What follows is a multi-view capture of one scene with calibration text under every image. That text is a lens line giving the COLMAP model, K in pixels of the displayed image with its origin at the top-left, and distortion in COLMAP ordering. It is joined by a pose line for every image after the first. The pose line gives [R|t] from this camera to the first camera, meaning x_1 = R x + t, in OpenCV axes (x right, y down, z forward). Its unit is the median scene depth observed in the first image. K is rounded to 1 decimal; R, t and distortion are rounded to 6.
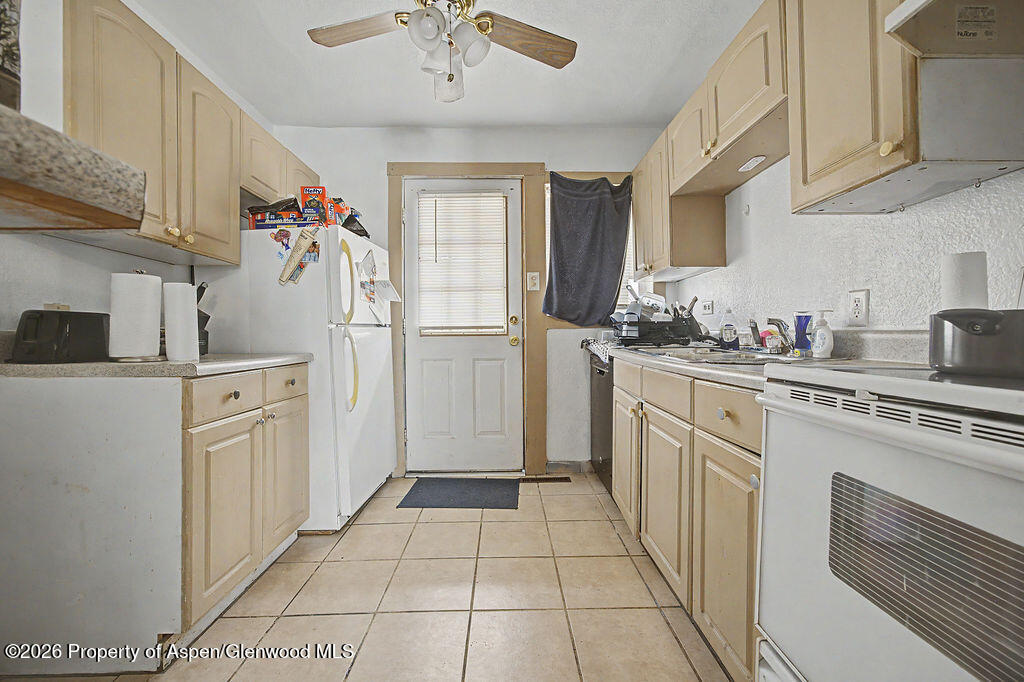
lens RADIAL K [[403.3, 0, 513.5], [0, 403.3, 334.3], [0, 0, 1]] dist [-0.008709, 0.000347]
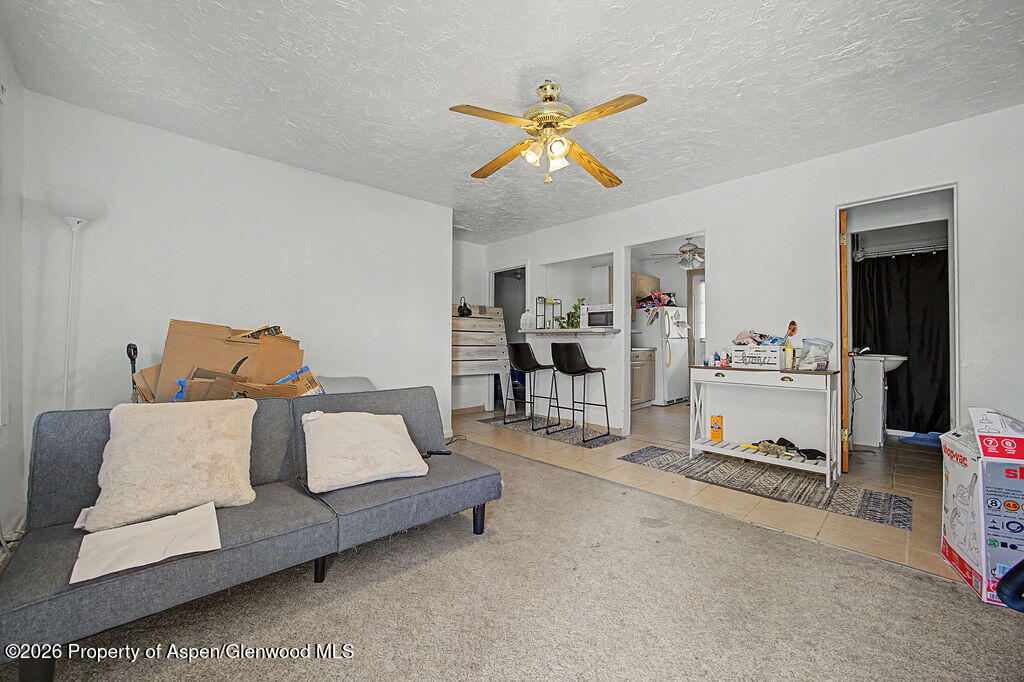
lens RADIAL K [[403.3, 0, 513.5], [0, 403.3, 334.3], [0, 0, 1]] dist [-0.008709, 0.000347]
pose [[0.670469, -0.005110, -0.741920, 0.953721], [-0.002858, 0.999951, -0.009470, -0.020914], [0.741932, 0.008470, 0.670421, -1.700949]]
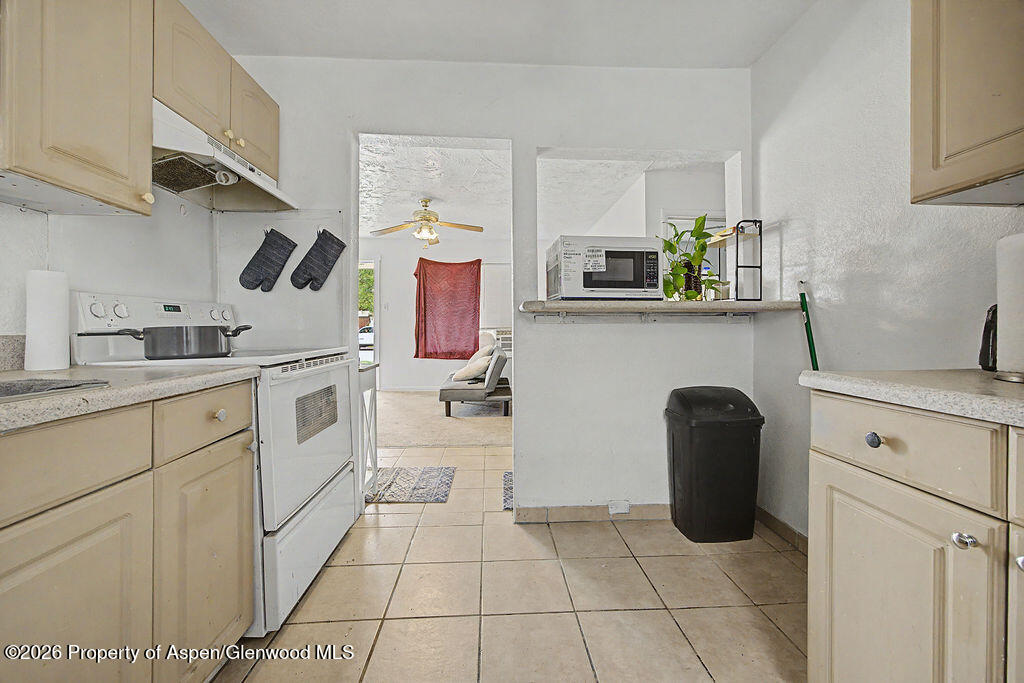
lens RADIAL K [[403.3, 0, 513.5], [0, 403.3, 334.8], [0, 0, 1]] dist [-0.008709, 0.000347]
pose [[-0.999539, 0.000805, -0.030354, -0.078418], [0.000417, 0.999918, 0.012788, -0.007643], [0.030362, 0.012770, -0.999457, 0.948112]]
